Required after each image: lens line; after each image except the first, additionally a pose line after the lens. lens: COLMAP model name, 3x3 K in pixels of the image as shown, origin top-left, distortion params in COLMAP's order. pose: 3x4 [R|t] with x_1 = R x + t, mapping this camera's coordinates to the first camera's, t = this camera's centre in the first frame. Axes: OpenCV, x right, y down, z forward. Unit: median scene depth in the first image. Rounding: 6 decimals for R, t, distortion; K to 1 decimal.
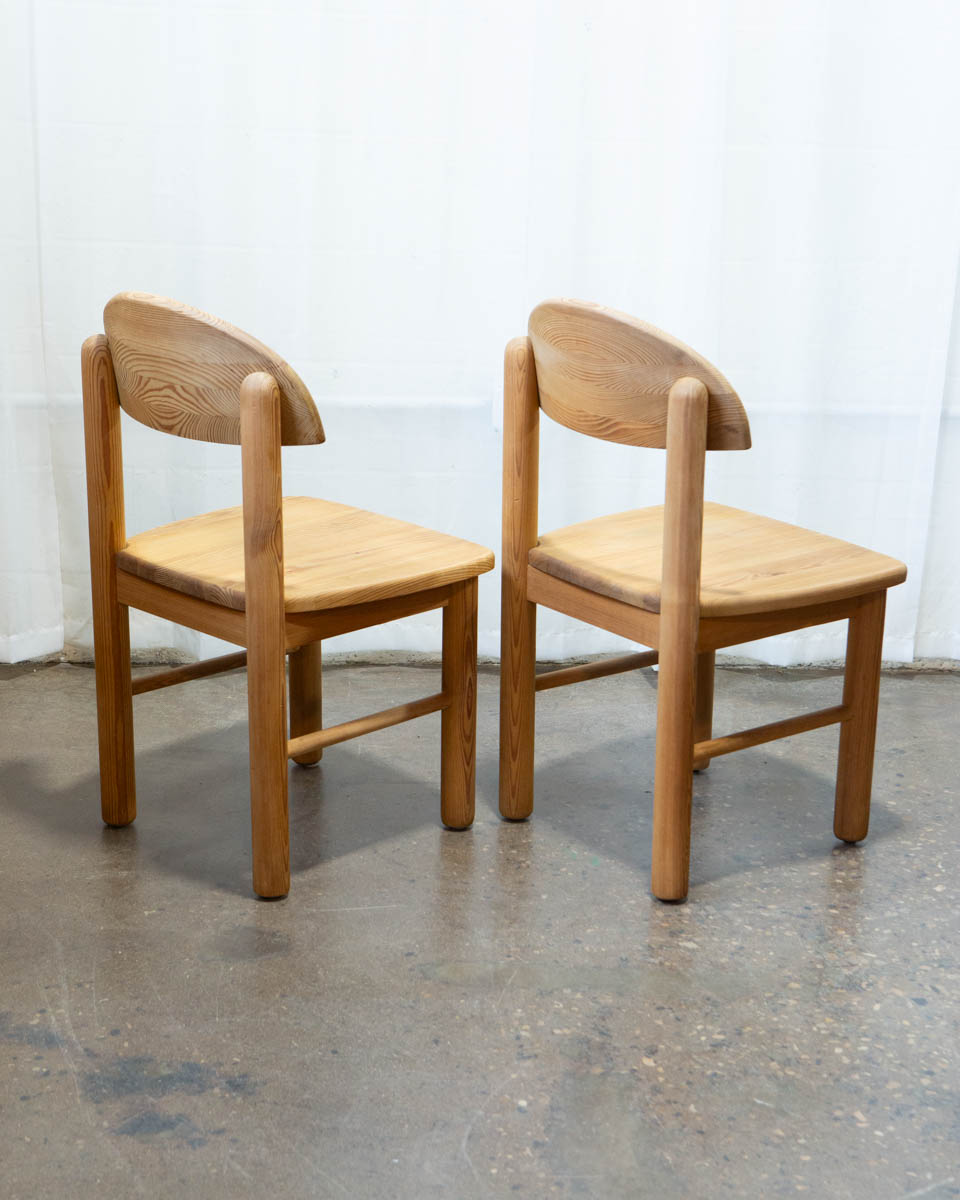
lens RADIAL K [[2302.8, 0, 480.0], [0, 2302.8, 600.0], [0, 0, 1]] dist [0.070439, 0.015585]
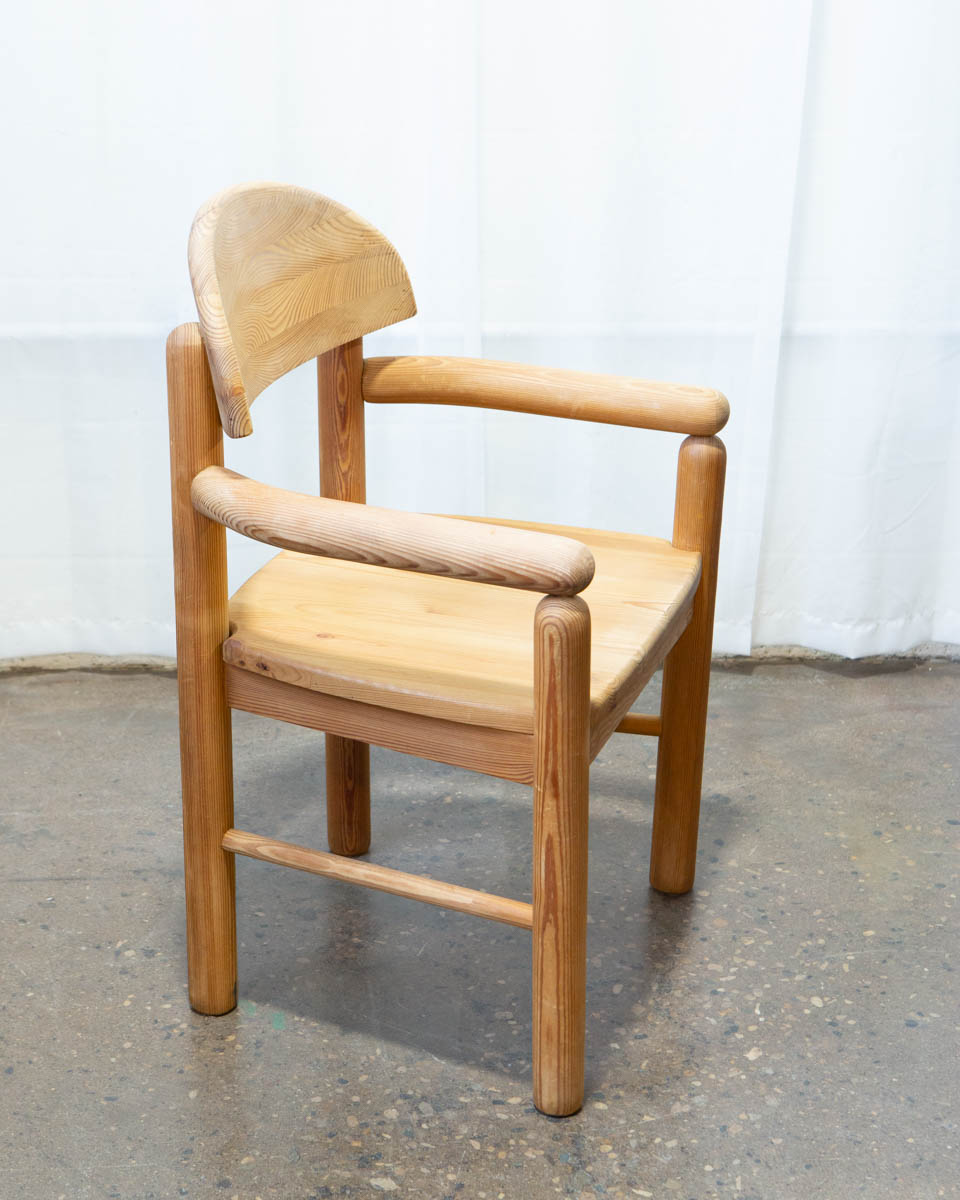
lens RADIAL K [[2302.8, 0, 480.0], [0, 2302.8, 600.0], [0, 0, 1]] dist [0.070439, 0.015585]
pose [[0.999473, -0.021458, 0.024348, 0.100096], [0.018745, 0.994119, 0.106661, -0.093882], [-0.026494, -0.106149, 0.993997, 0.305990]]
